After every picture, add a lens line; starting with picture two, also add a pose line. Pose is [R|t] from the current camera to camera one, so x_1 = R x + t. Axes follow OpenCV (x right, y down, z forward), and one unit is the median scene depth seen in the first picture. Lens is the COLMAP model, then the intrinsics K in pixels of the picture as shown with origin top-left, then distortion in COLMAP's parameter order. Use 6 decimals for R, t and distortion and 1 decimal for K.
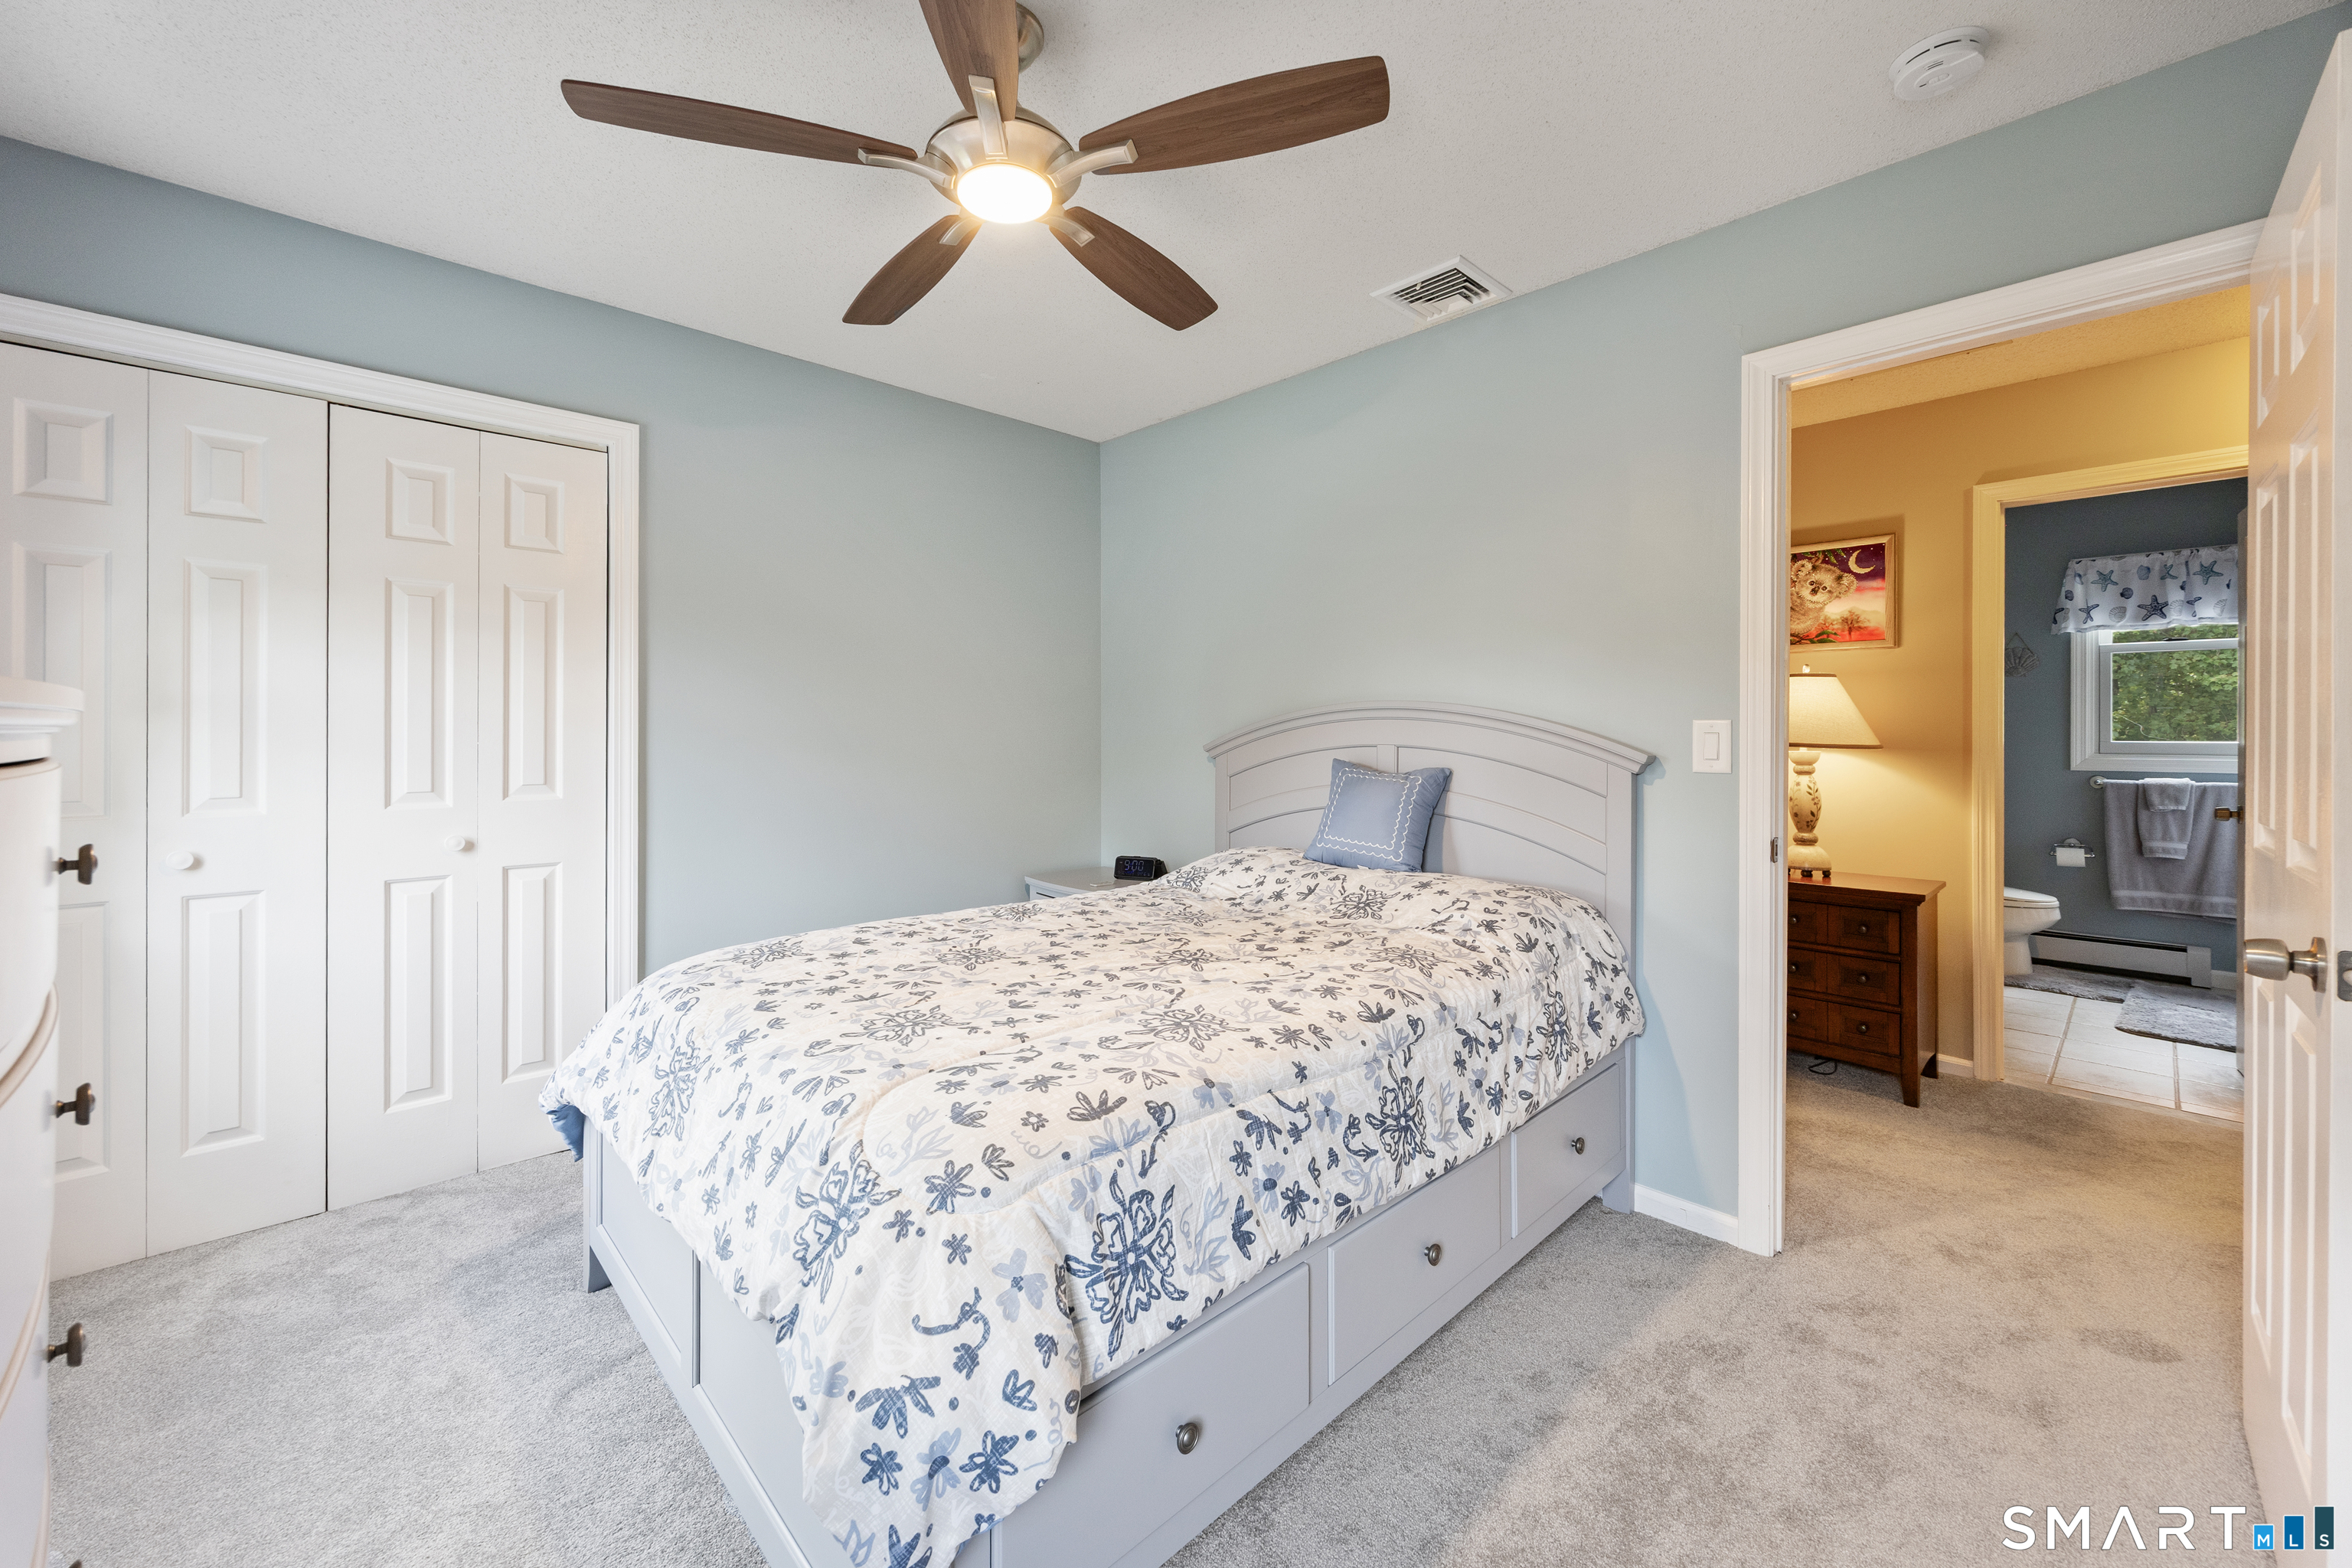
lens RADIAL K [[924.5, 0, 1177.5], [0, 924.5, 740.6], [0, 0, 1]] dist [0.000361, 0.000065]
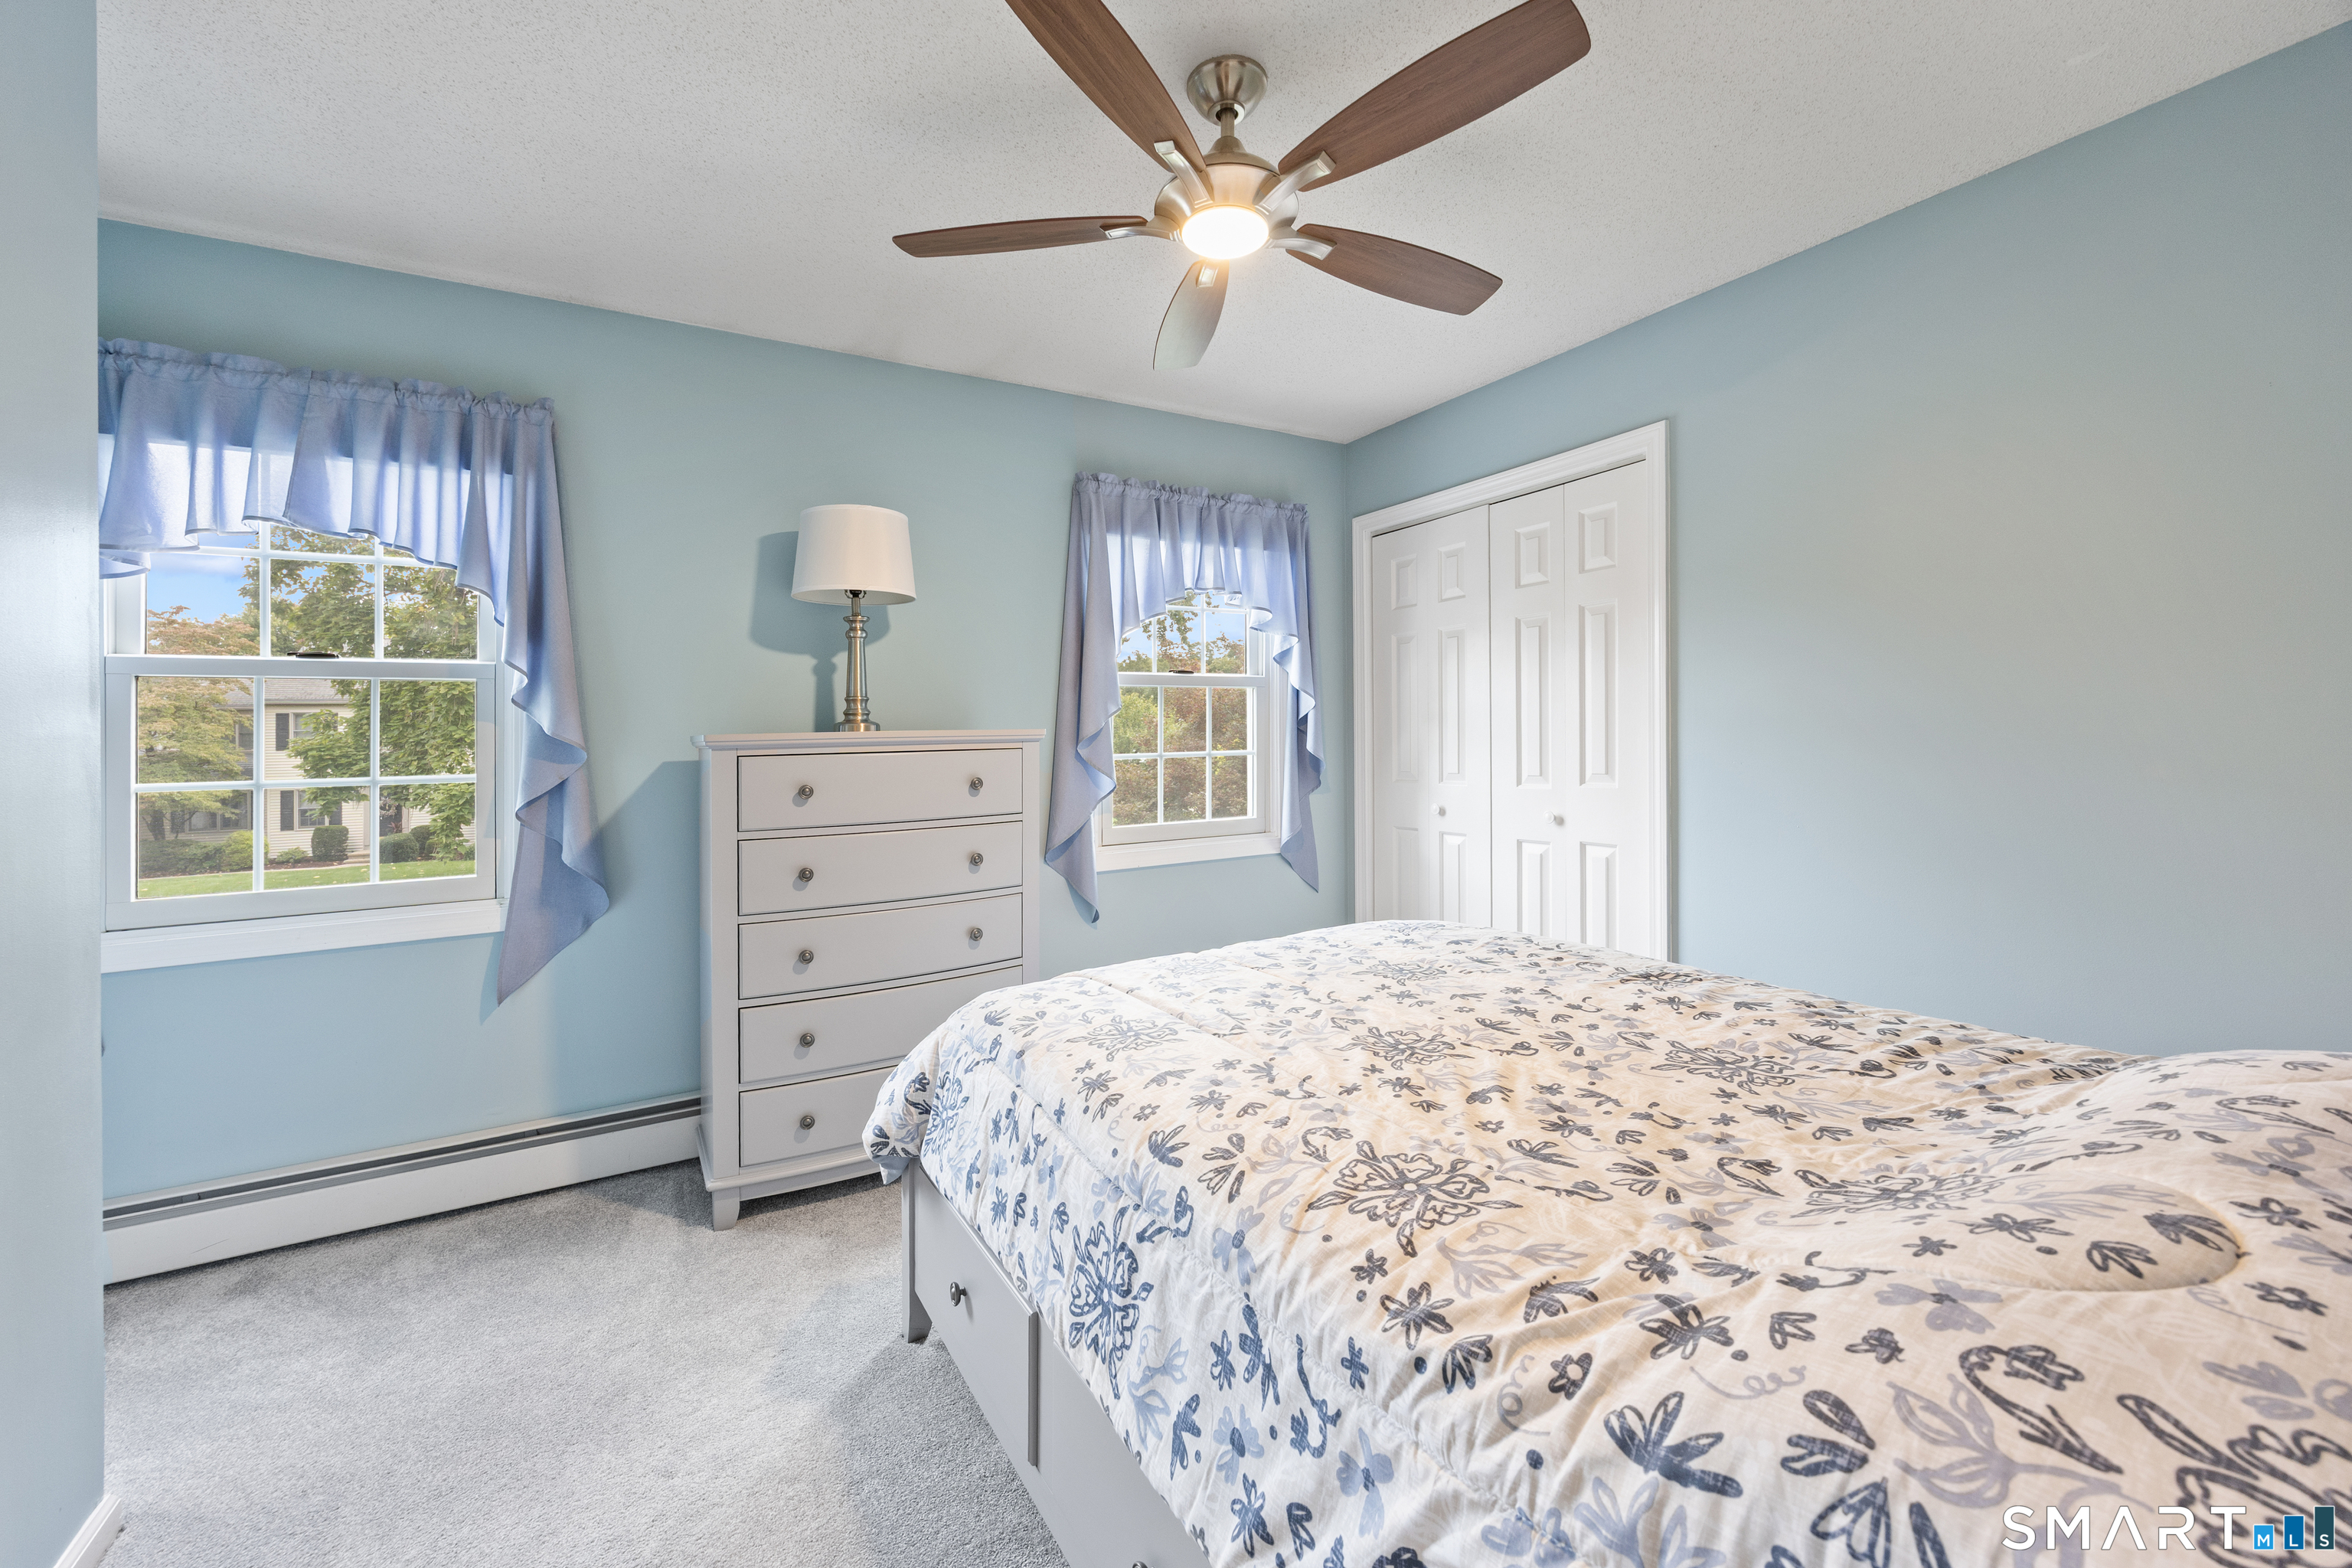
lens RADIAL K [[967.5, 0, 1347.4], [0, 967.5, 740.7], [0, 0, 1]] dist [-0.000675, -0.000090]
pose [[-0.143469, 0.001475, -0.989654, 0.656921], [0.007828, 0.999969, 0.000355, 0.003886], [0.989624, -0.007696, -0.143476, 1.050762]]
